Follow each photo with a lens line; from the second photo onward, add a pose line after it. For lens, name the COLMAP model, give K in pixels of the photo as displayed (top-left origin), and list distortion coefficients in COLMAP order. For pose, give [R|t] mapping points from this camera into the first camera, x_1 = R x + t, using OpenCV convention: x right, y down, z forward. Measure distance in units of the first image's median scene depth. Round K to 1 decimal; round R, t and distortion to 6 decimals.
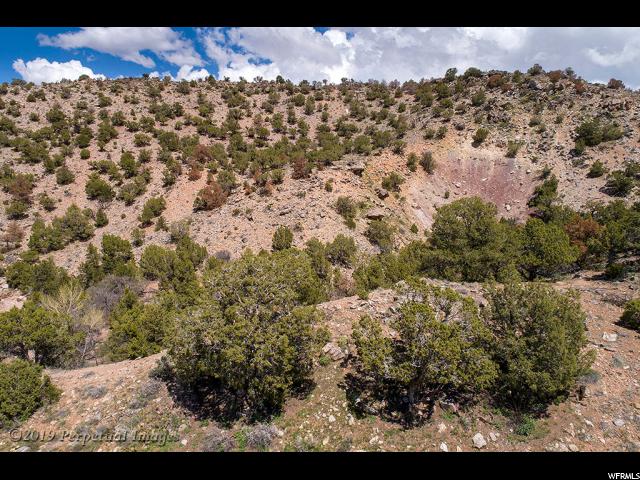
lens RADIAL K [[429.6, 0, 320.2], [0, 429.6, 236.3], [0, 0, 1]] dist [-0.007508, 0.008262]
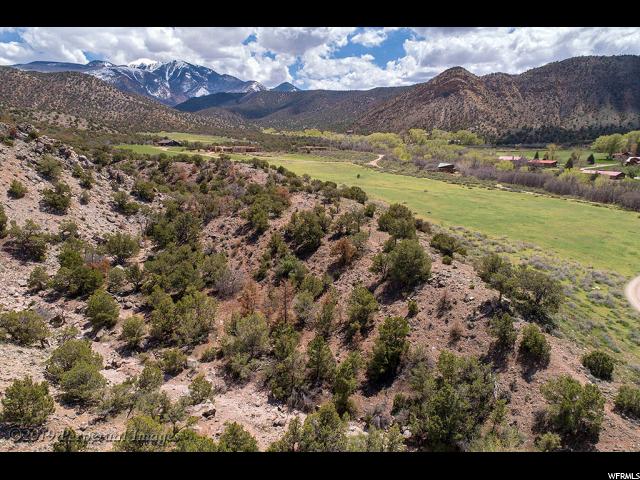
lens RADIAL K [[429.6, 0, 320.2], [0, 429.6, 236.3], [0, 0, 1]] dist [-0.007508, 0.008262]
pose [[-0.259246, -0.203516, 0.944125, -0.394995], [0.119752, 0.963230, 0.240516, -0.169708], [-0.958358, 0.175413, -0.225342, 0.475930]]
